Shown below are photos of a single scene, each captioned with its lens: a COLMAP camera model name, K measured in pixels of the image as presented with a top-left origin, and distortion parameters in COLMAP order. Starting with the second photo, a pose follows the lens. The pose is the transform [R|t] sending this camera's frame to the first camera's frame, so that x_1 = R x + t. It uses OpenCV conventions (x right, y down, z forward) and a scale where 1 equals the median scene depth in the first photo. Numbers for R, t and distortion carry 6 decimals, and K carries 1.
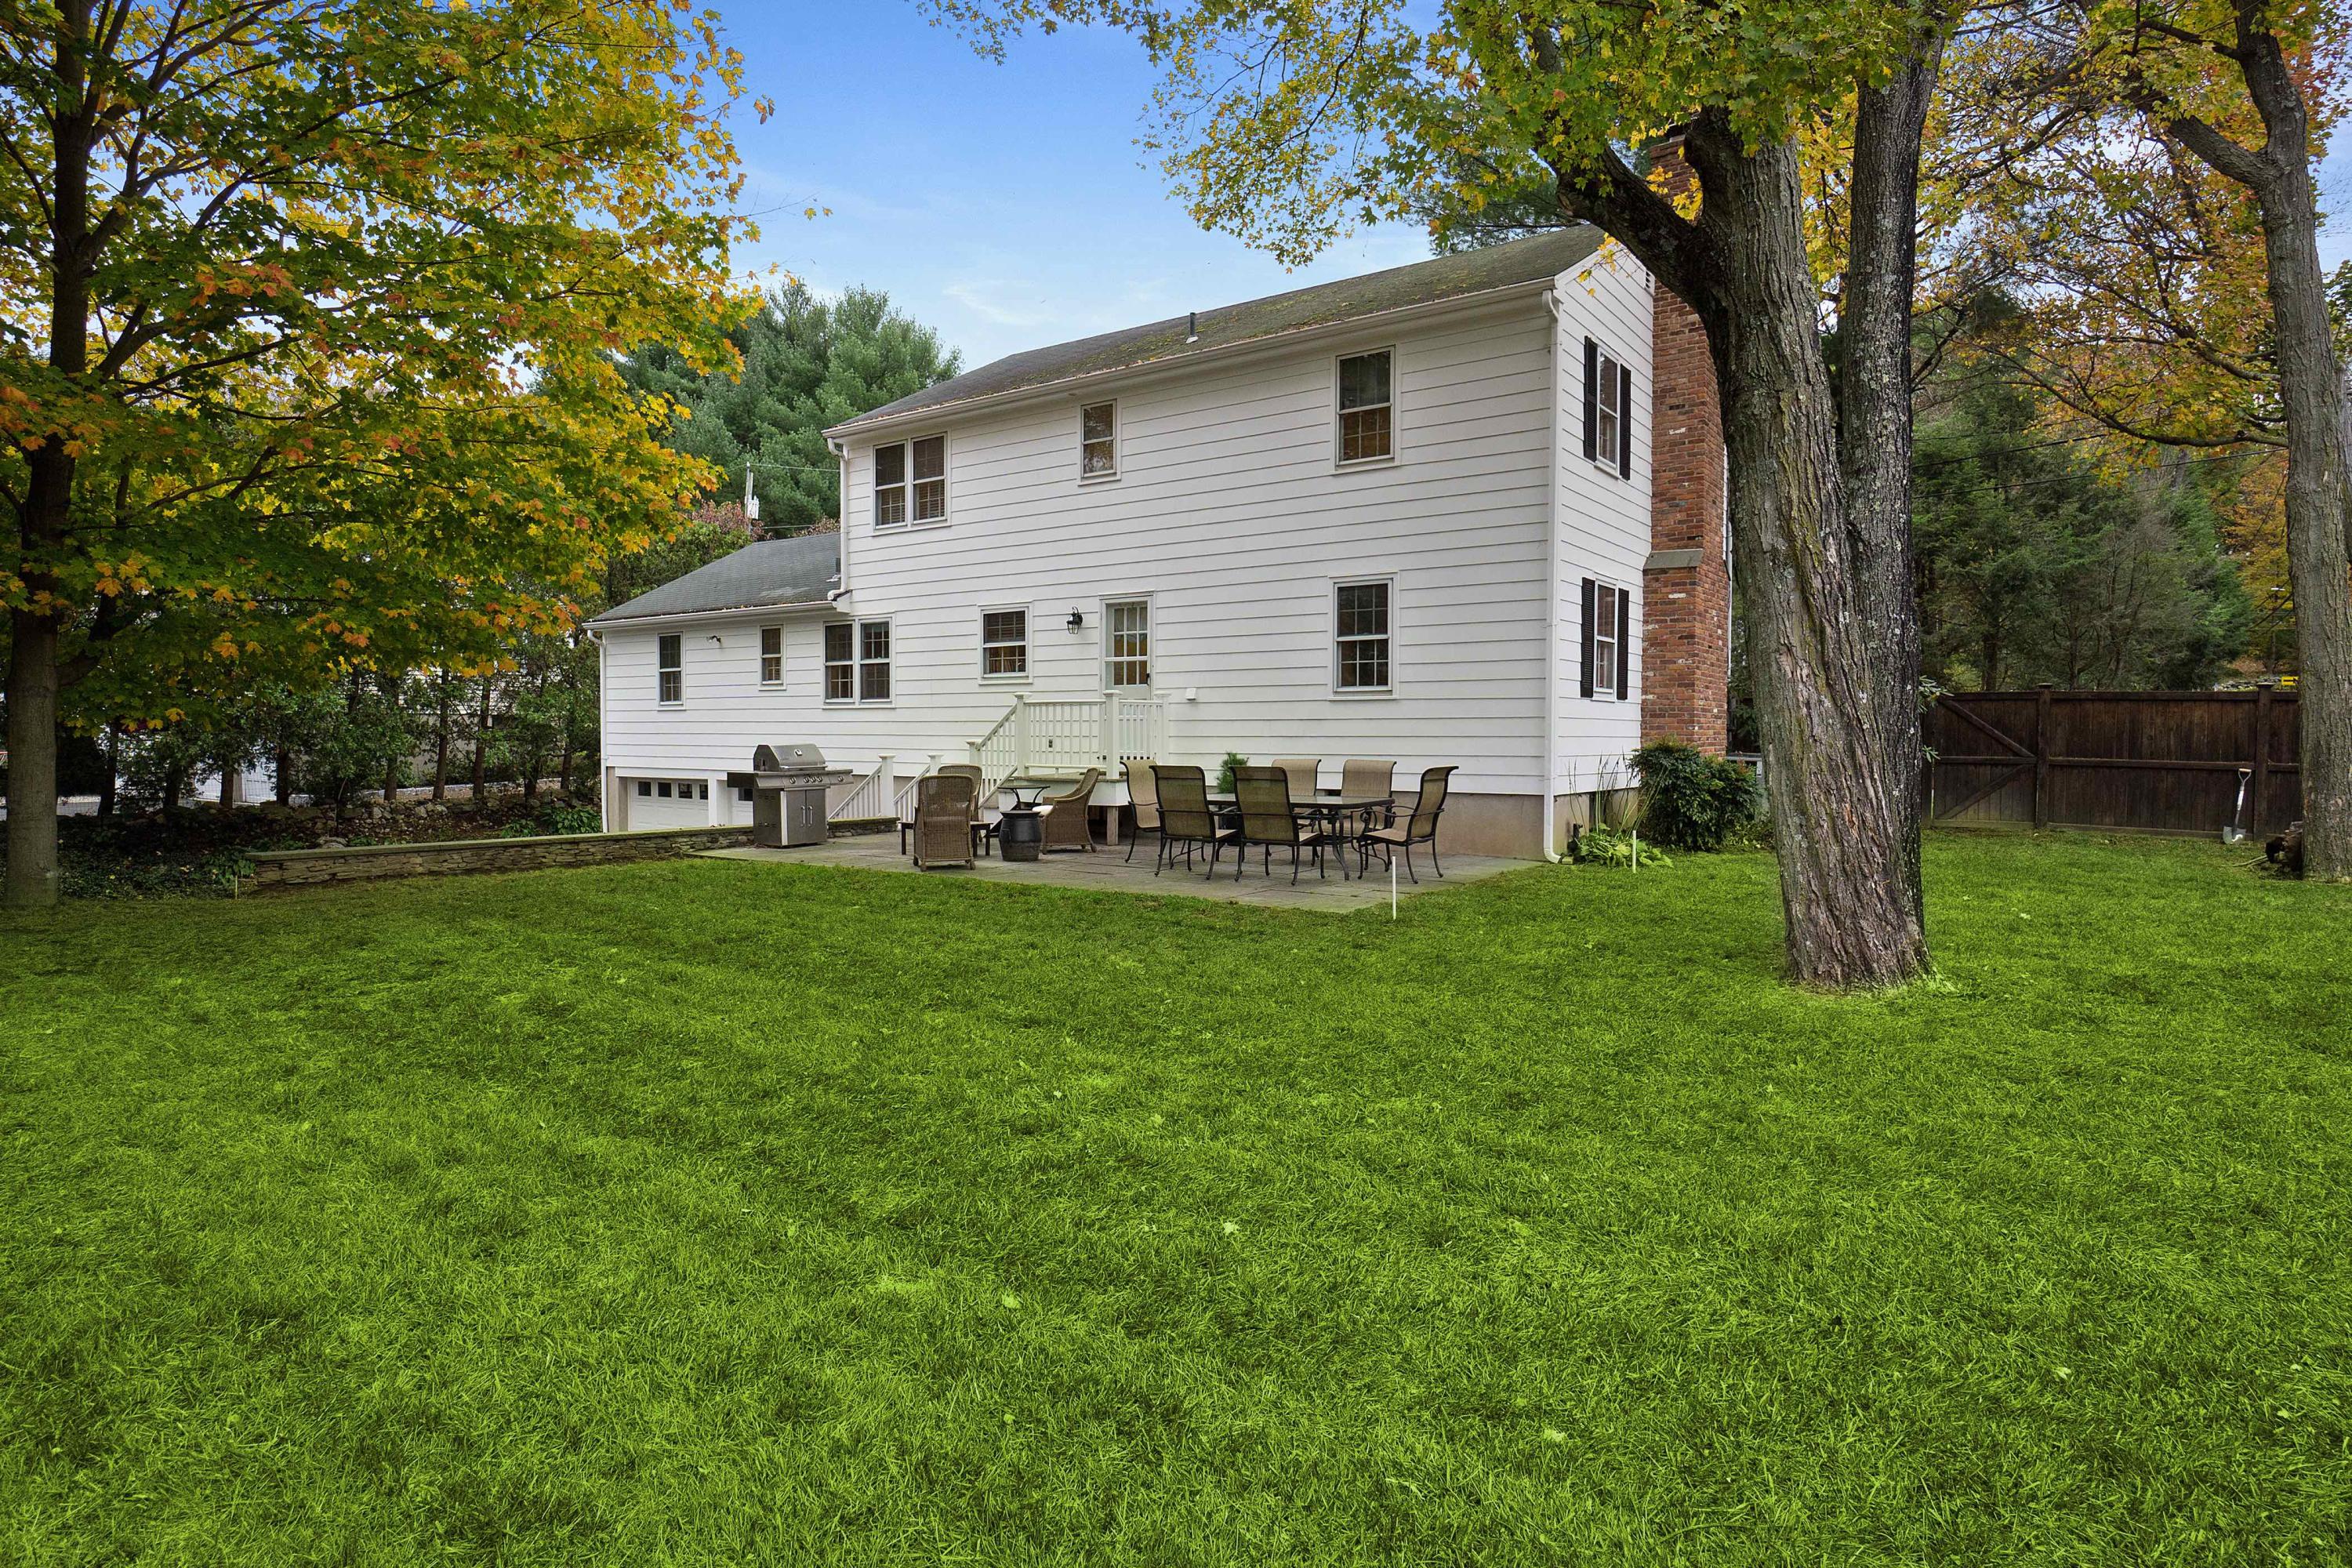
lens RADIAL K [[1230.7, 0, 1176.9], [0, 1230.7, 778.8], [0, 0, 1]] dist [-0.002245, 0.004553]
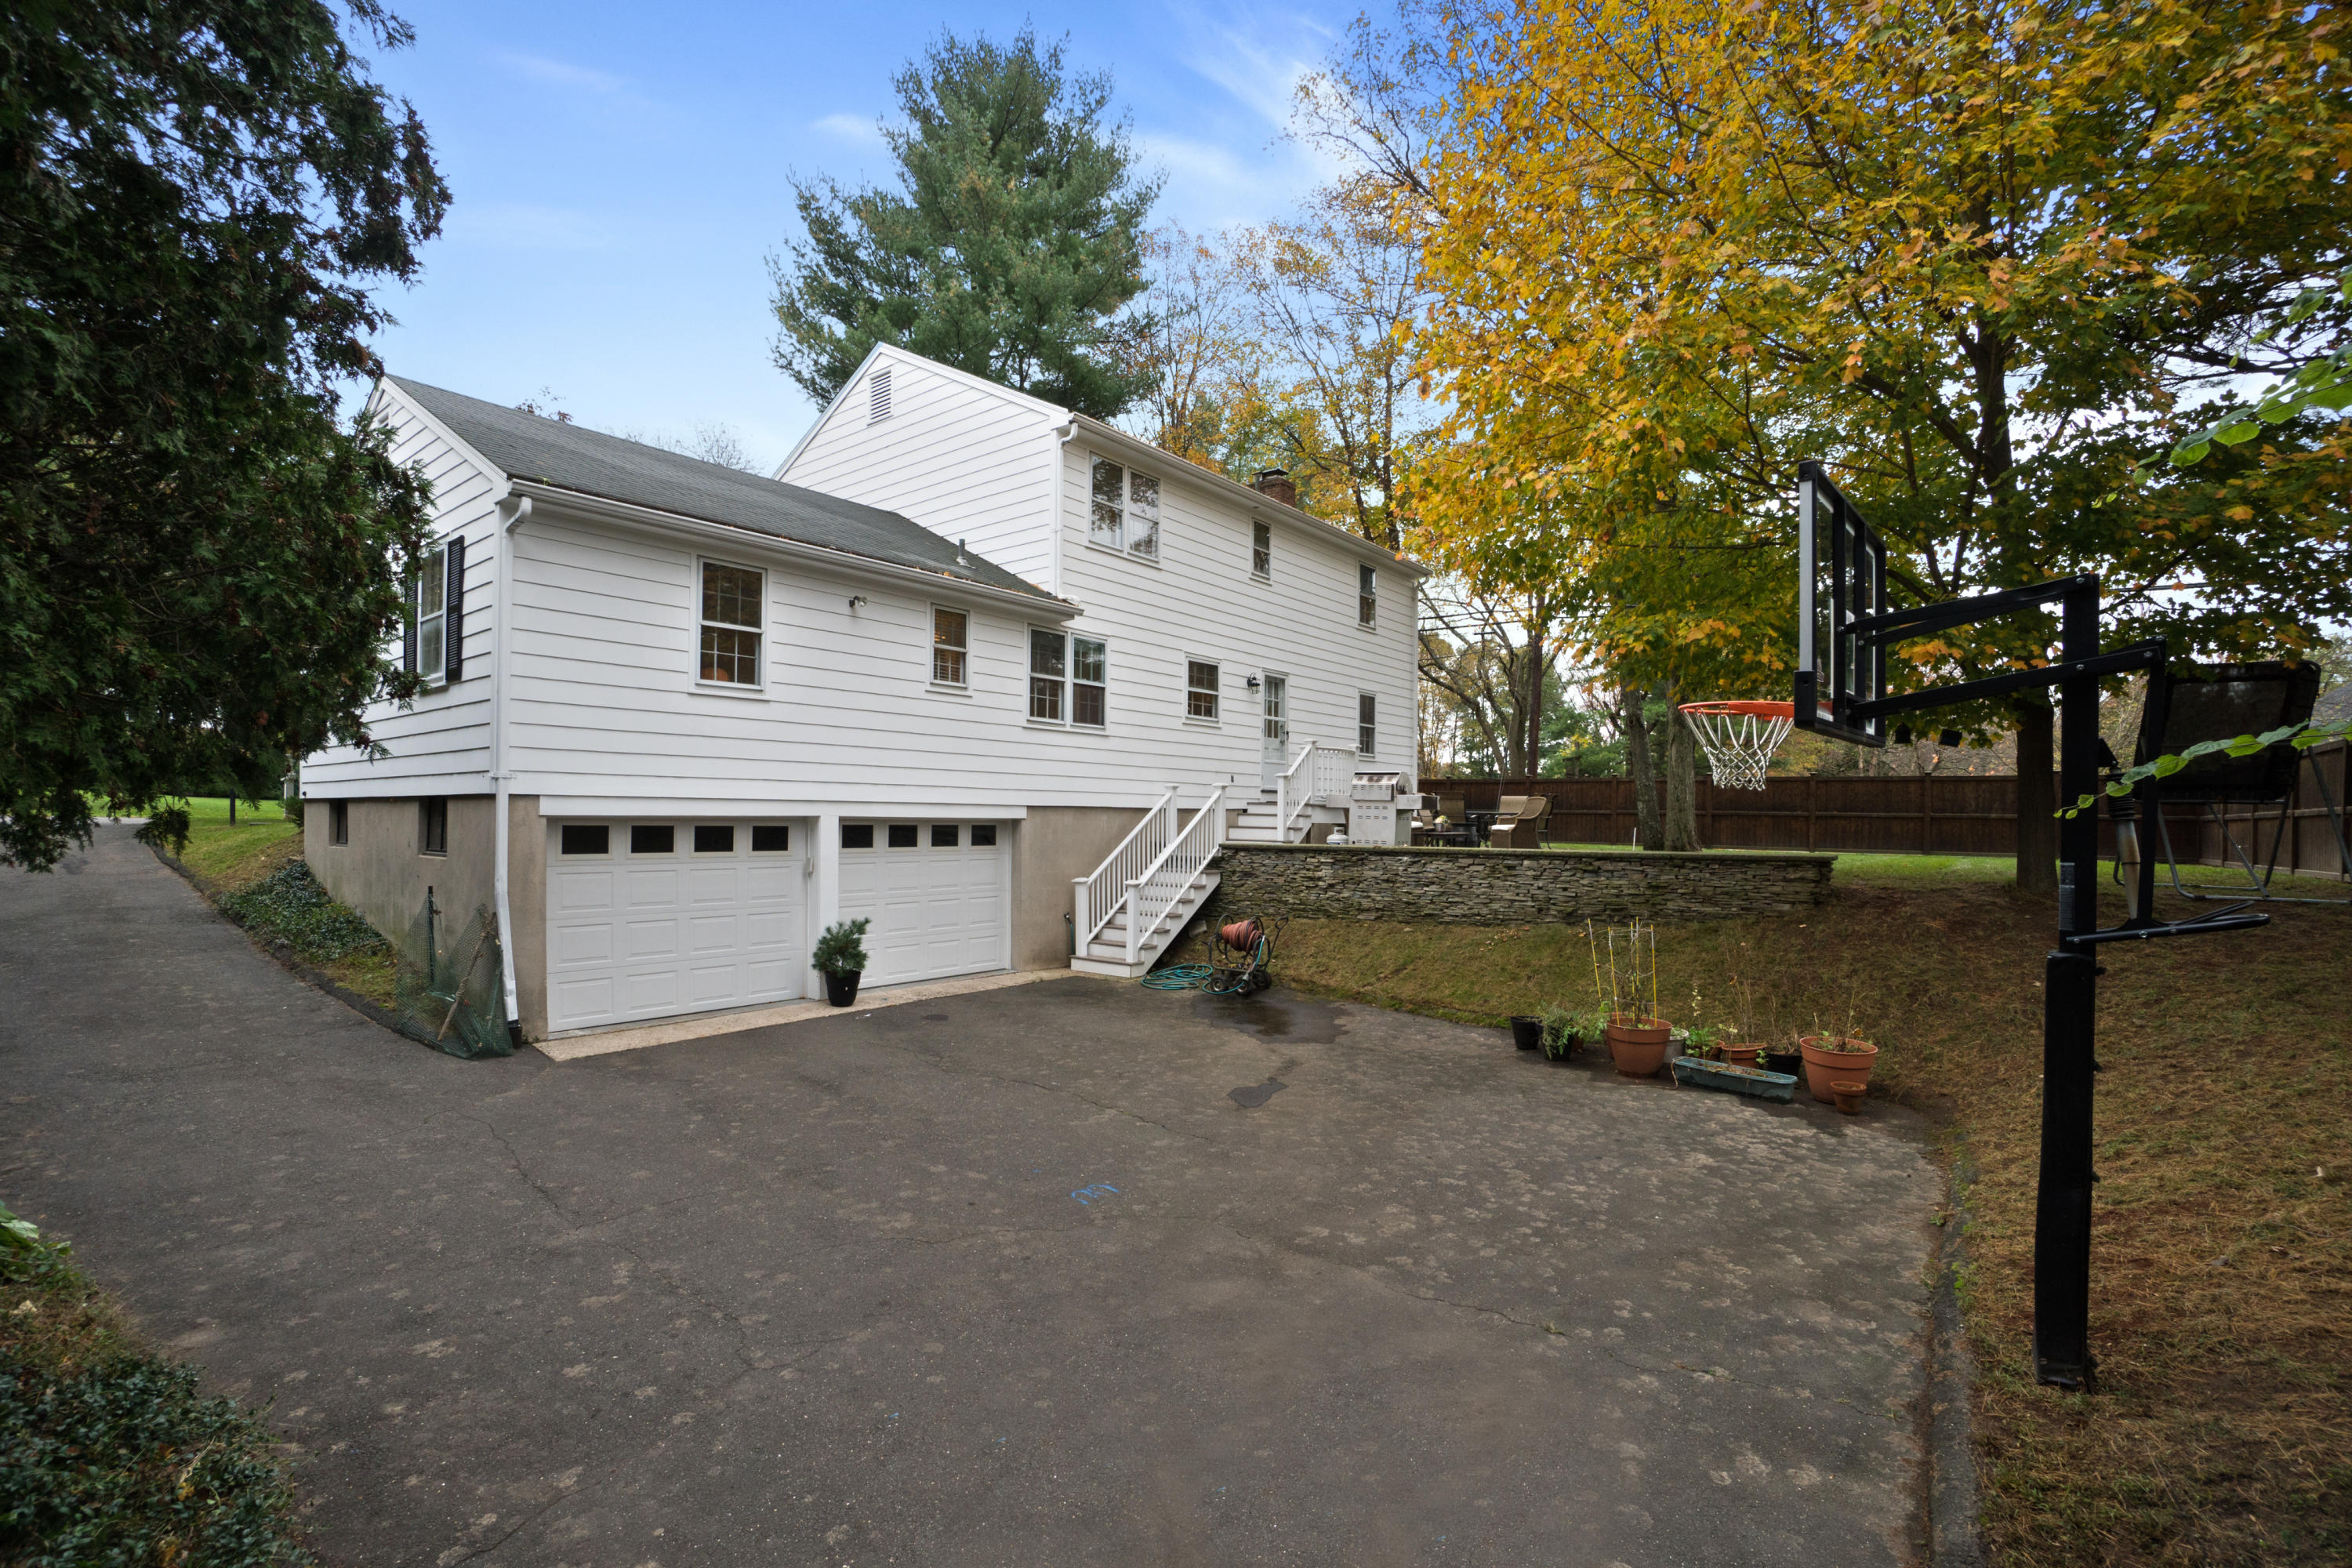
lens RADIAL K [[1027.9, 0, 1176.3], [0, 1027.9, 796.9], [0, 0, 1]] dist [-0.009305, 0.002540]
pose [[0.083215, 0.023020, 0.996266, -1.011046], [0.033651, 0.999098, -0.025896, 0.011095], [-0.995963, 0.035680, 0.082365, 0.886239]]
